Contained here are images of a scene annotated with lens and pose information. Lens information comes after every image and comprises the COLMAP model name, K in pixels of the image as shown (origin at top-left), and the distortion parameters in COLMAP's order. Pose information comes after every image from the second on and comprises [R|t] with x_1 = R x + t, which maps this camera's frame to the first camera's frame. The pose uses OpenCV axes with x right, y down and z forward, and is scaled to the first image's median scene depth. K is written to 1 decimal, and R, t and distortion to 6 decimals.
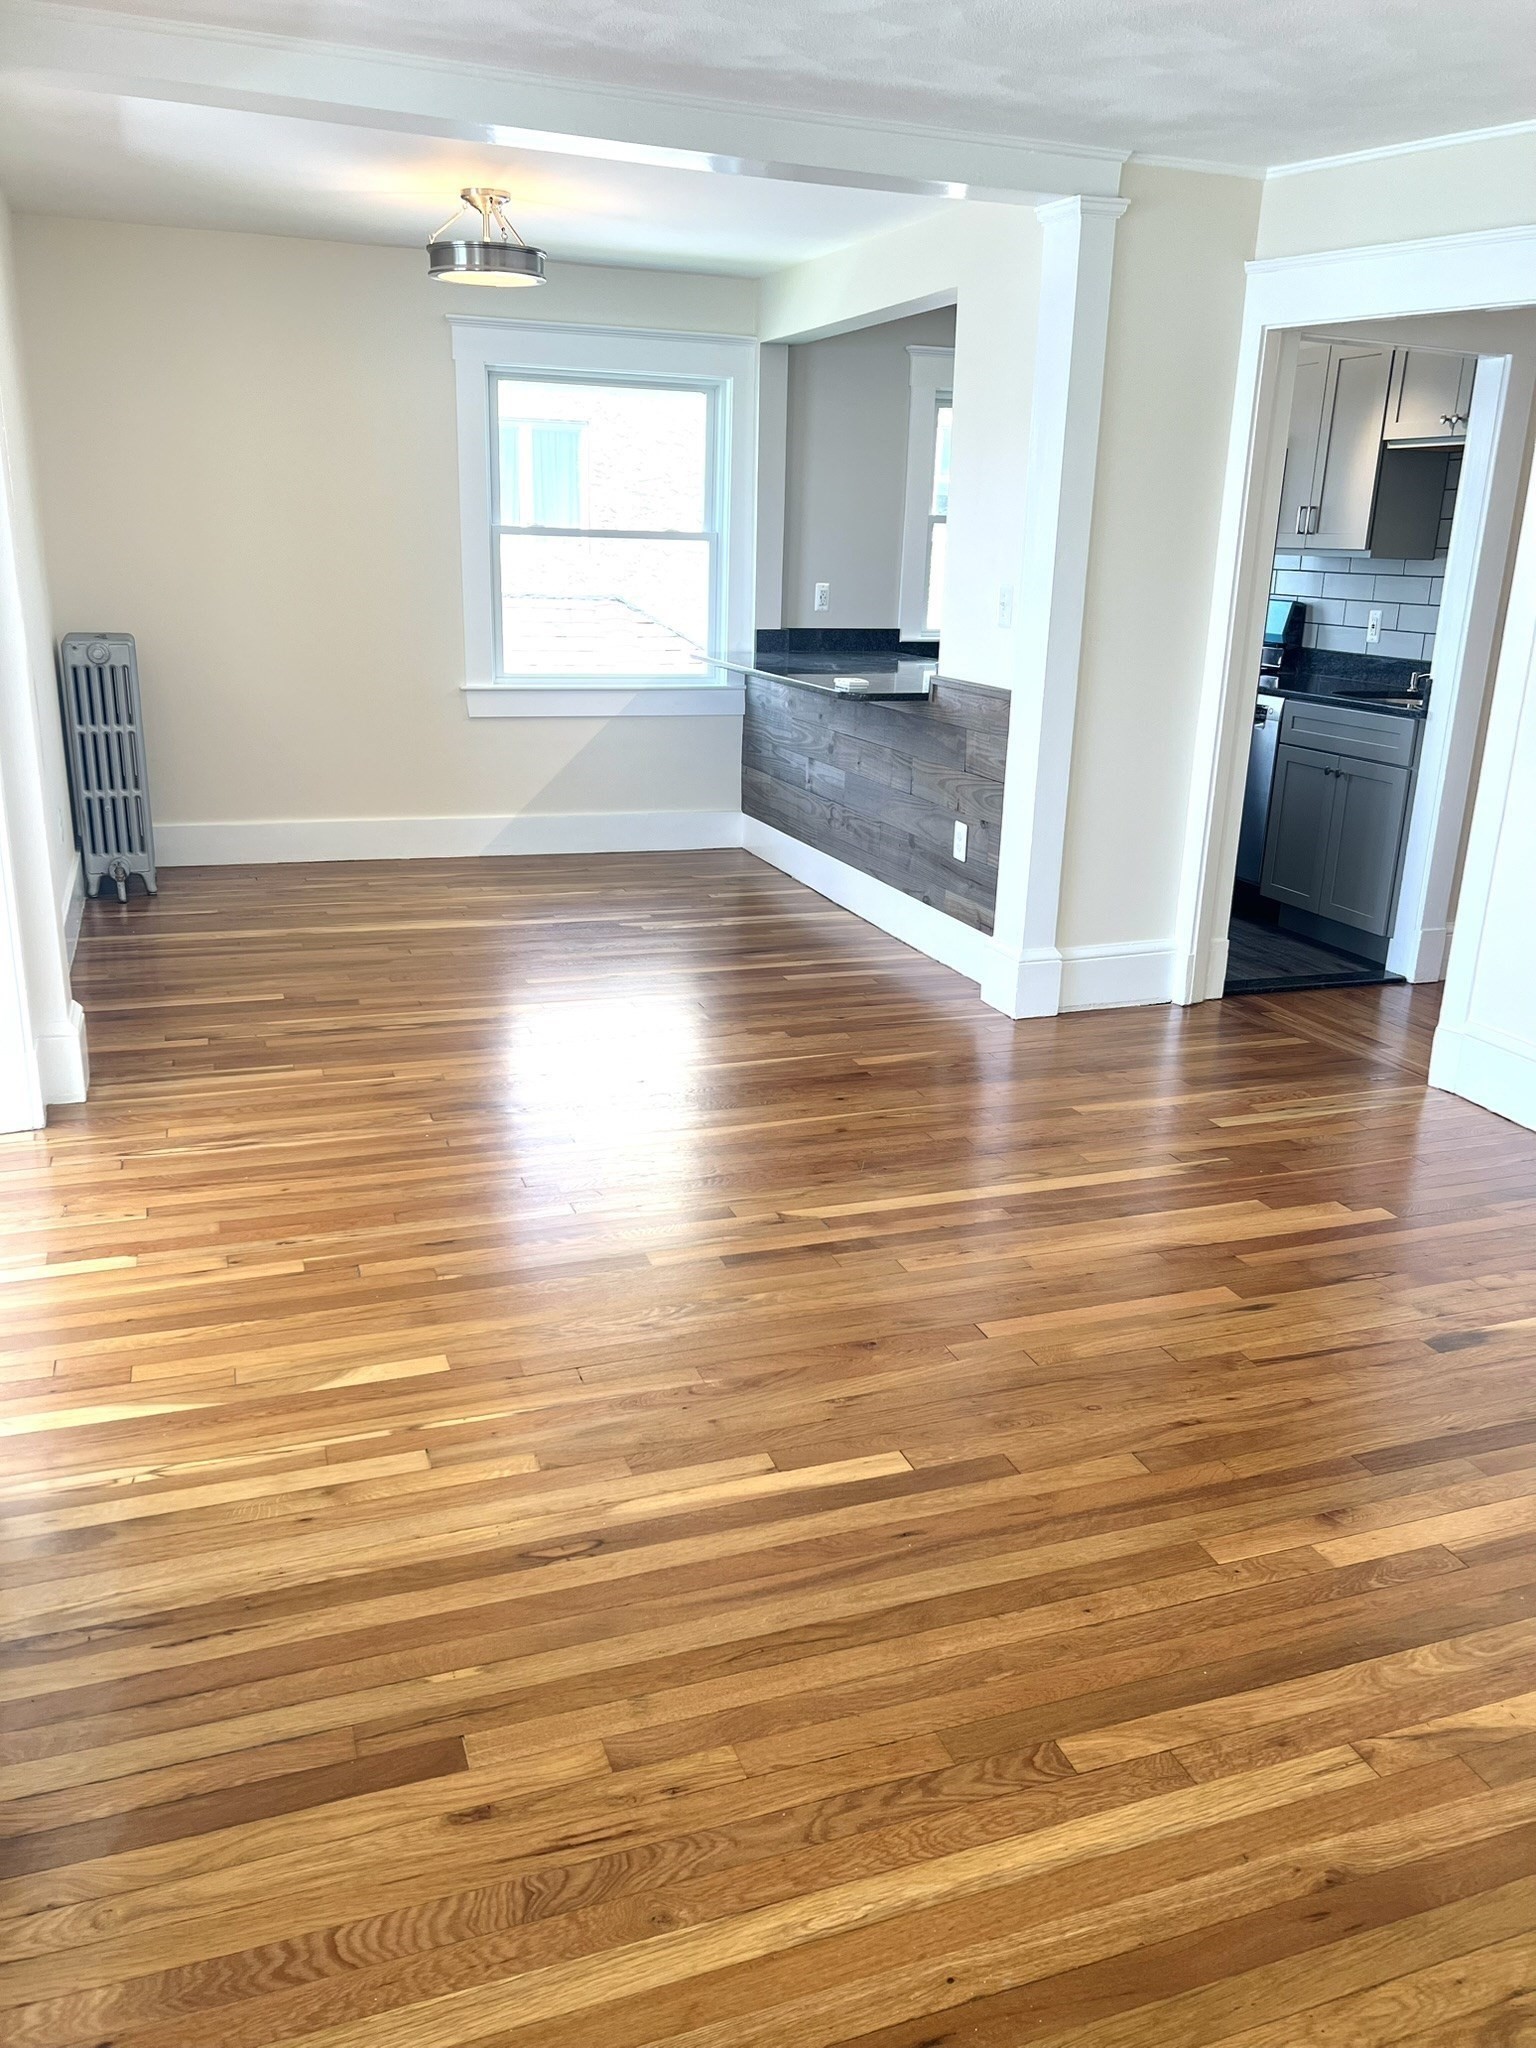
lens RADIAL K [[1534.1, 0, 753.5], [0, 1534.1, 1013.7], [0, 0, 1]] dist [0.068366, -0.075379]
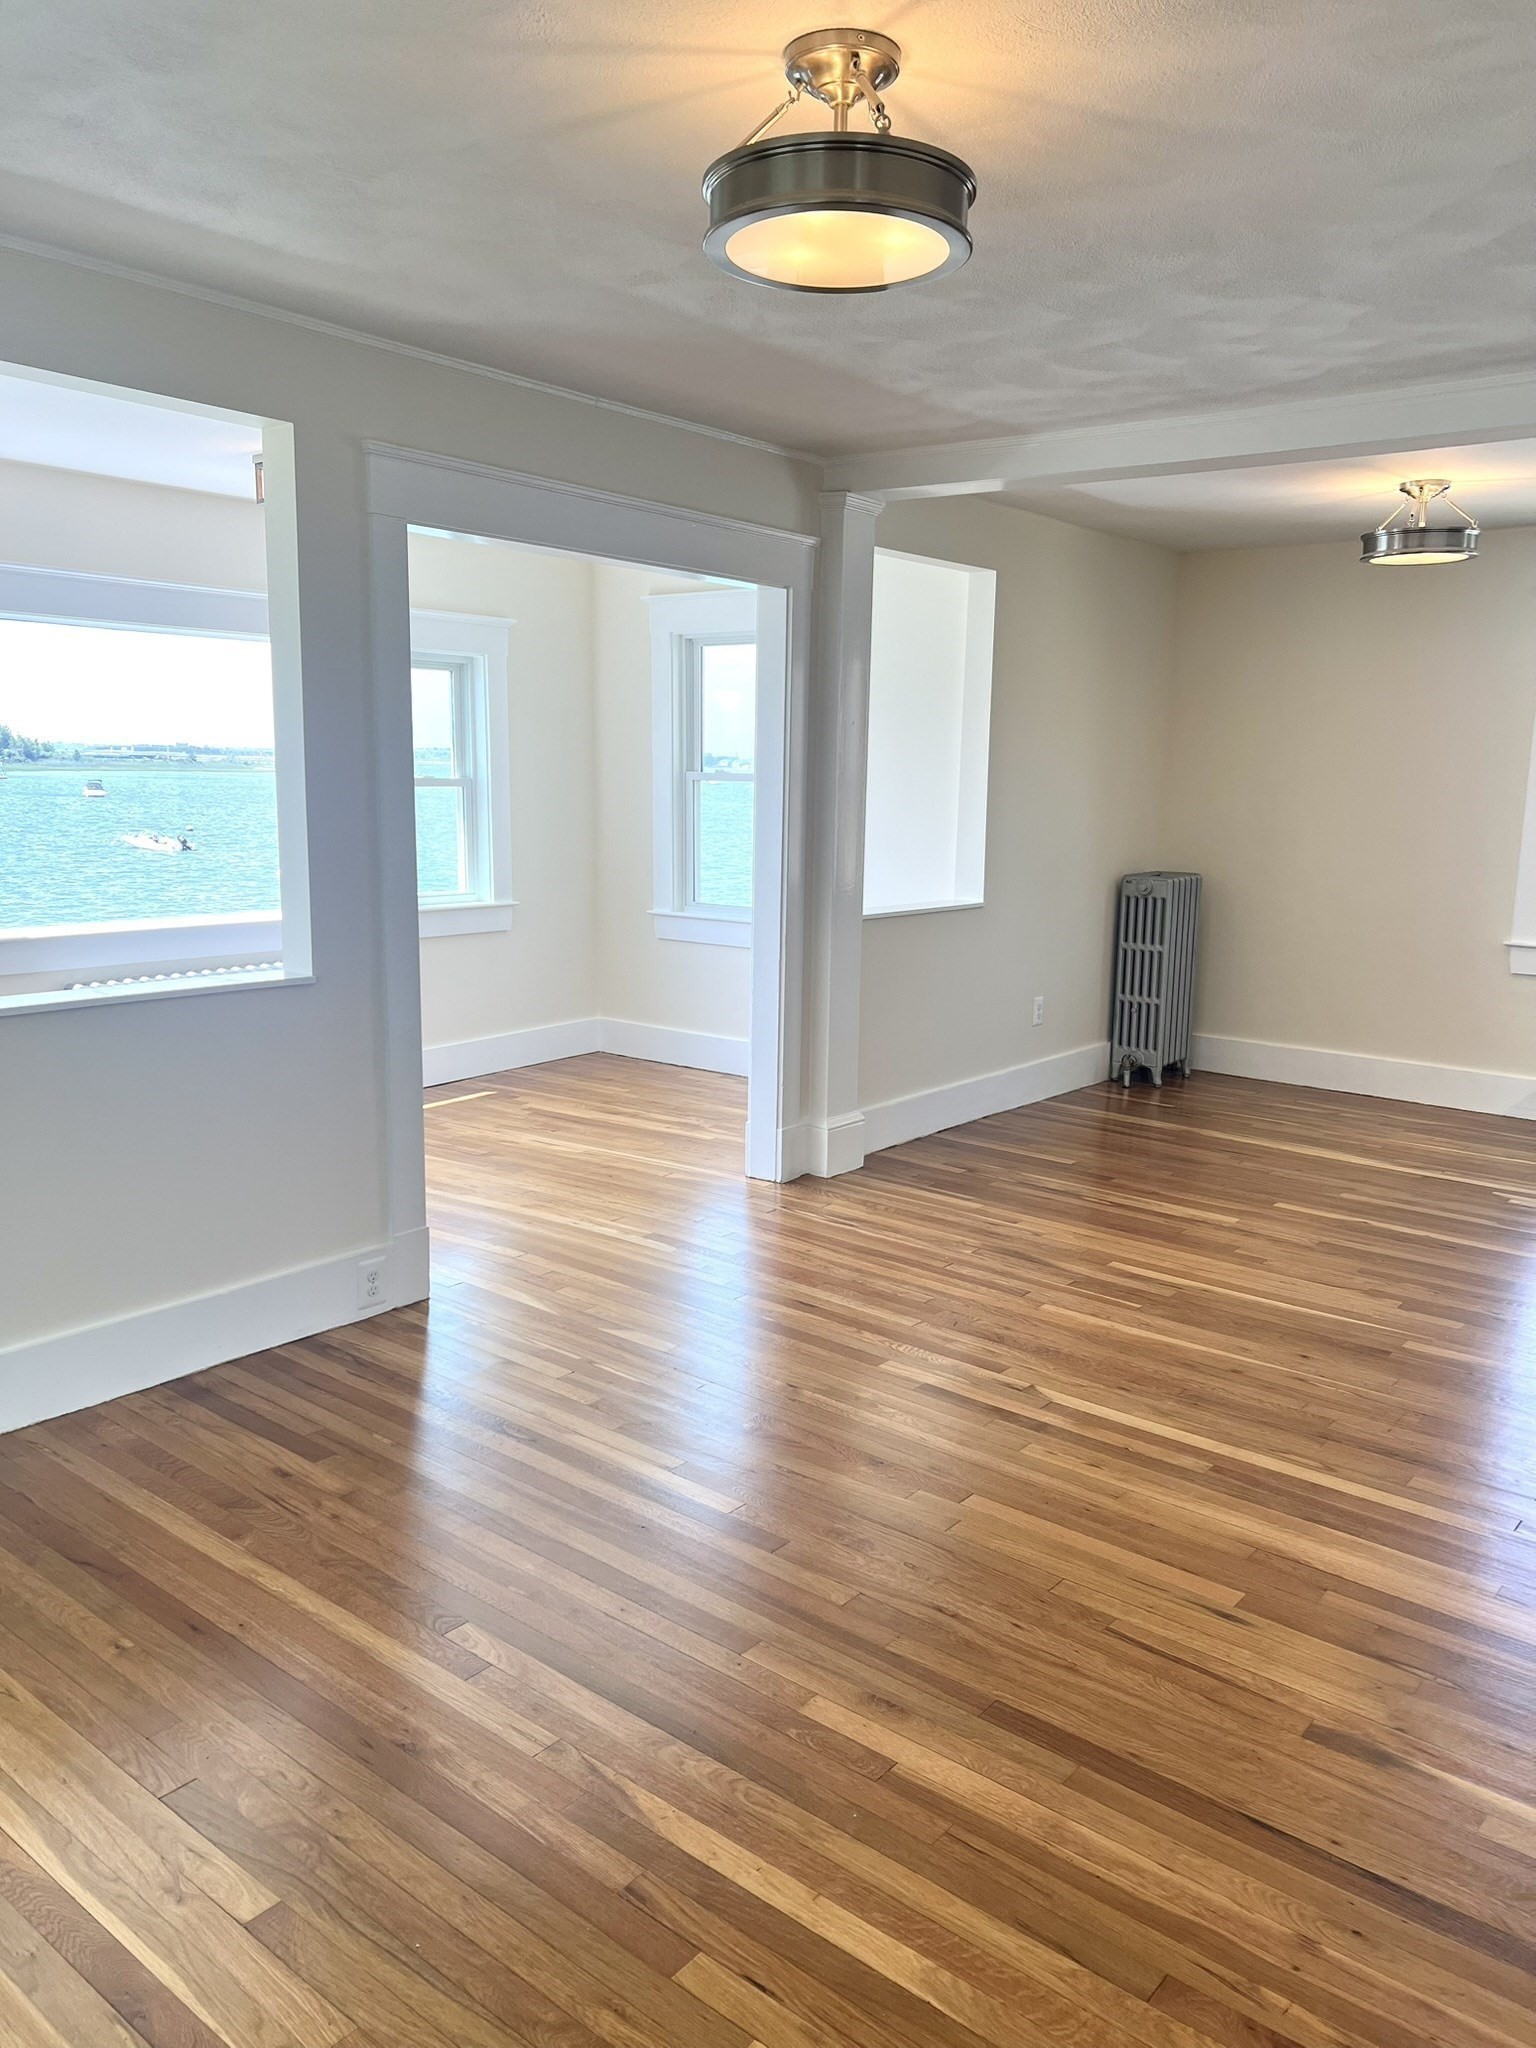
lens RADIAL K [[1534.1, 0, 762.3], [0, 1534.1, 1030.5], [0, 0, 1]] dist [0.068366, -0.075379]
pose [[0.511239, 0.129465, -0.849632, 0.727863], [-0.260770, 0.965351, -0.009812, -0.045160], [0.818922, 0.226575, 0.527285, 0.192589]]
